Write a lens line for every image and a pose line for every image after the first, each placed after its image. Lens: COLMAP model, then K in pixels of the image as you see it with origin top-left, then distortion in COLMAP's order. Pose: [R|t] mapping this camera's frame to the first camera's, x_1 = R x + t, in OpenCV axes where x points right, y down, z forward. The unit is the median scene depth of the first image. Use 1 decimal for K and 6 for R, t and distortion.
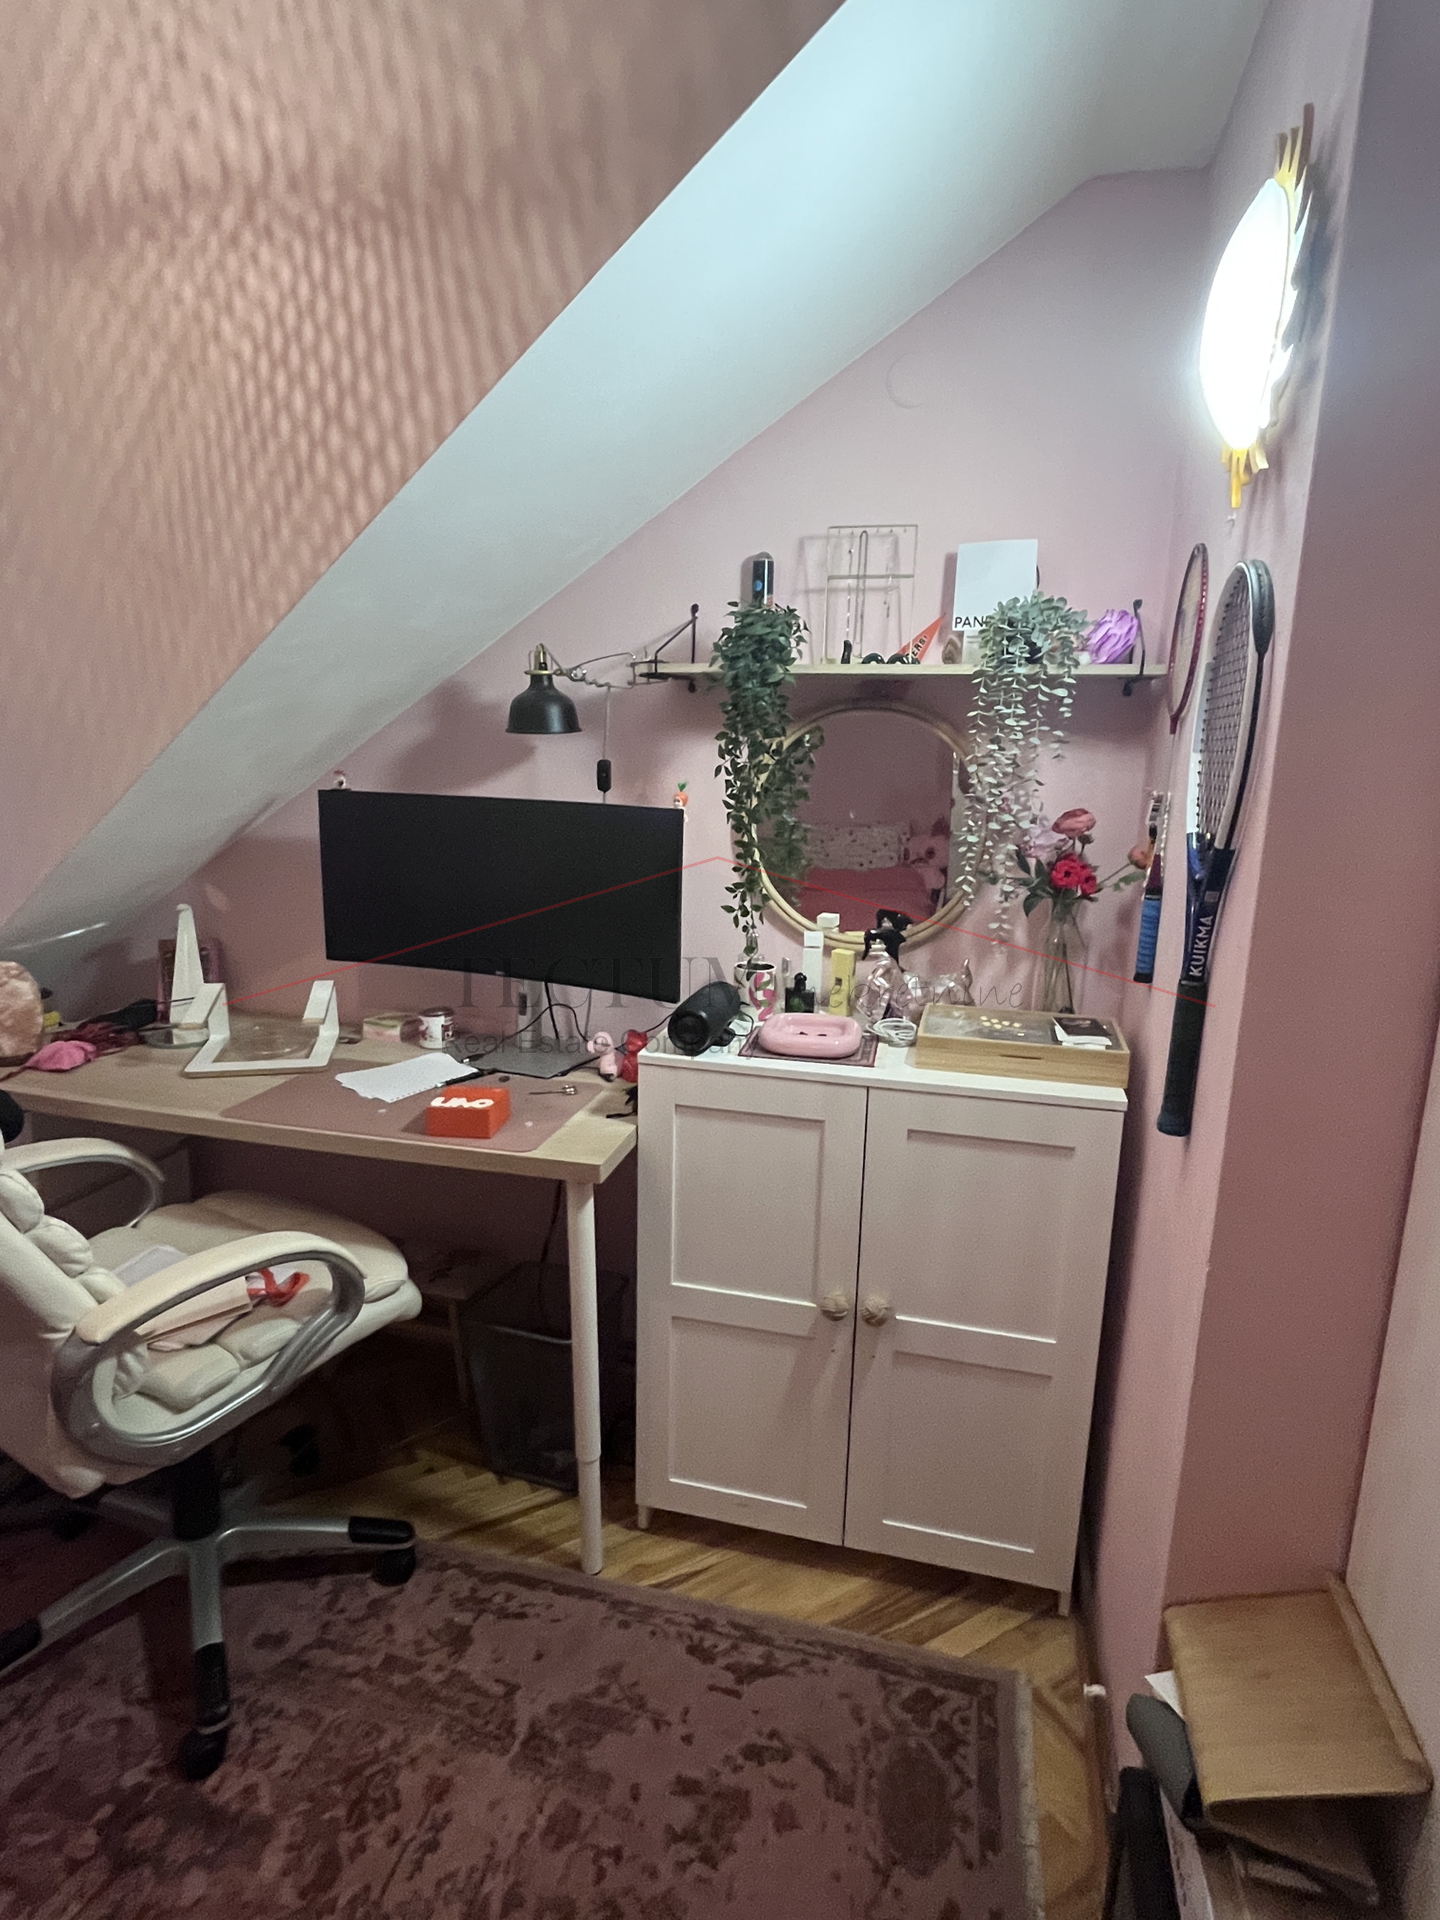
lens RADIAL K [[1040.1, 0, 721.4], [0, 1040.1, 954.1], [0, 0, 1]] dist [-0.003087, -0.000547]
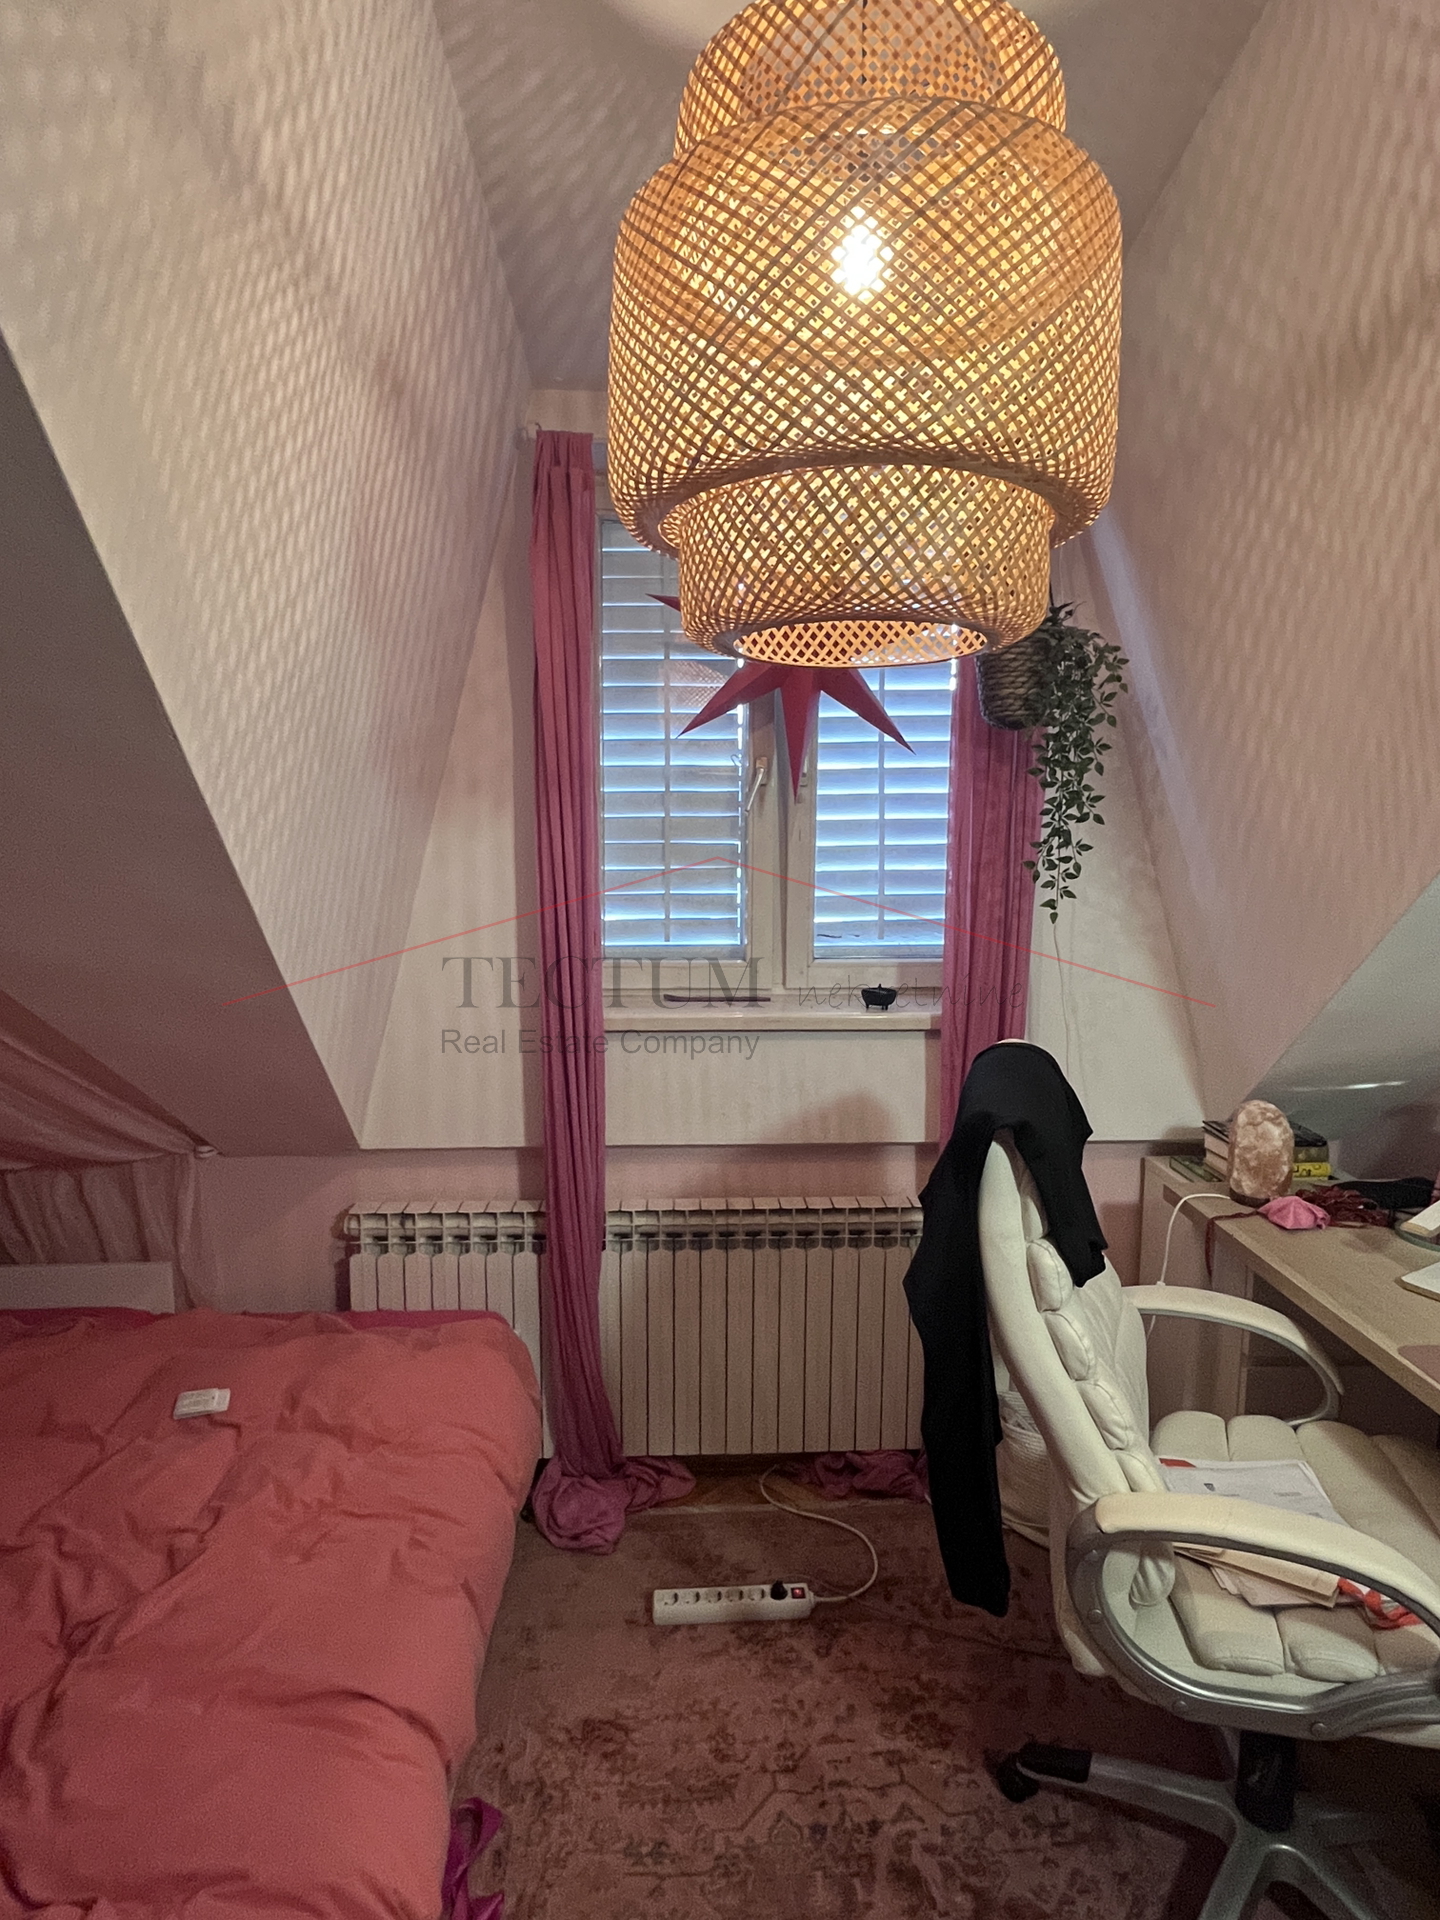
lens RADIAL K [[1040.1, 0, 726.0], [0, 1040.1, 952.9], [0, 0, 1]] dist [-0.003087, -0.000547]
pose [[0.290274, 0.086423, -0.953033, 0.115622], [-0.188316, 0.981598, 0.031656, -0.079314], [0.938231, 0.170283, 0.301208, 0.221418]]
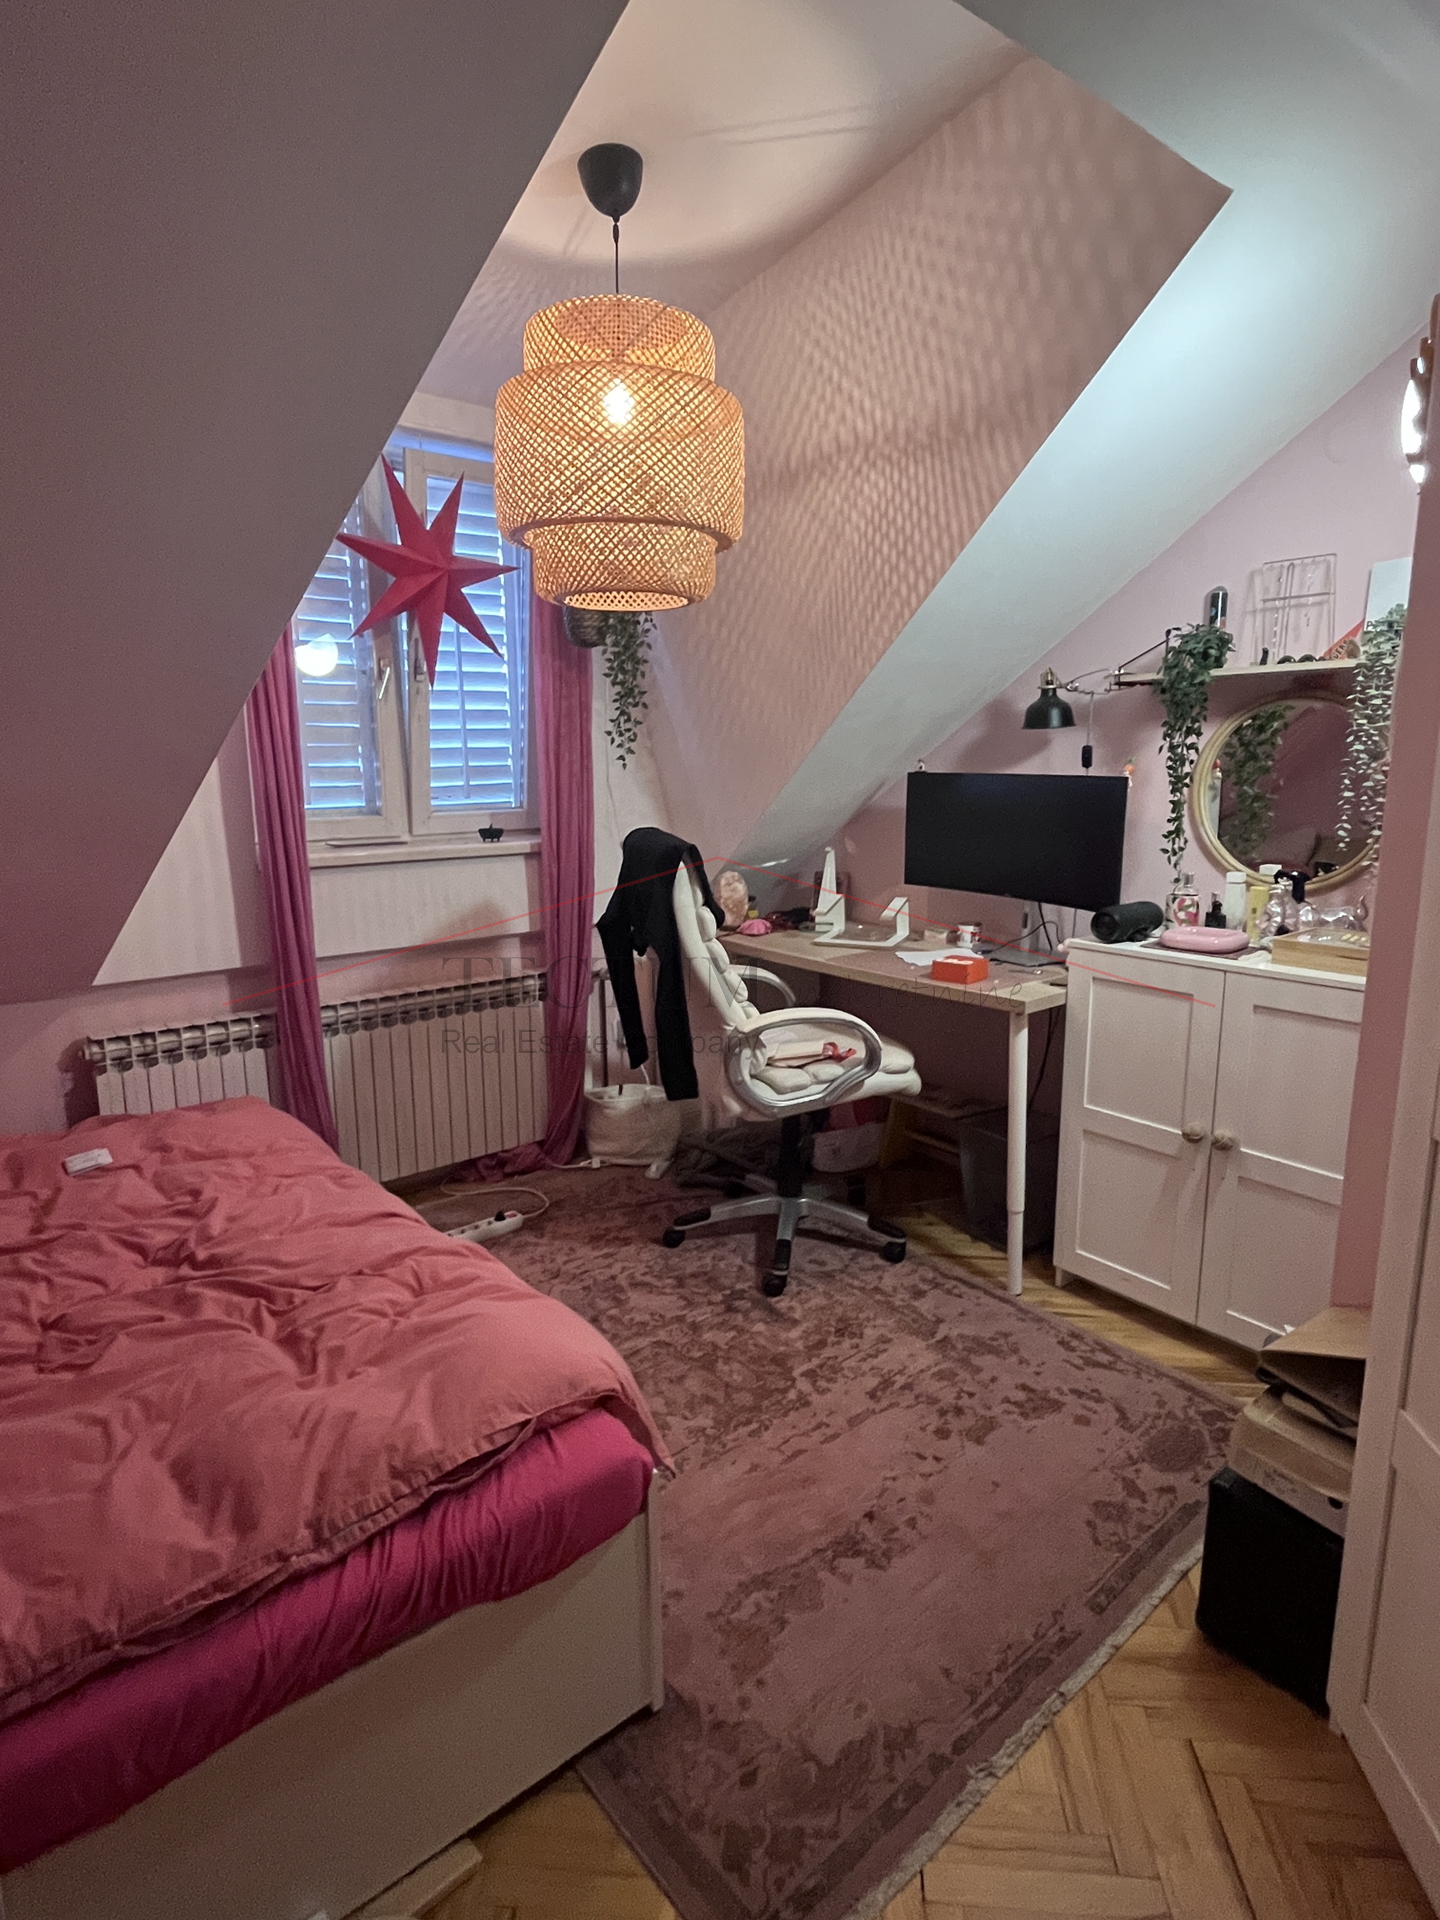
lens RADIAL K [[1040.1, 0, 729.1], [0, 1040.1, 956.9], [0, 0, 1]] dist [-0.003087, -0.000547]
pose [[0.805211, 0.084404, -0.586951, 0.408251], [-0.095301, 0.995371, 0.012396, 0.150905], [0.585281, 0.045955, 0.809527, -0.491231]]
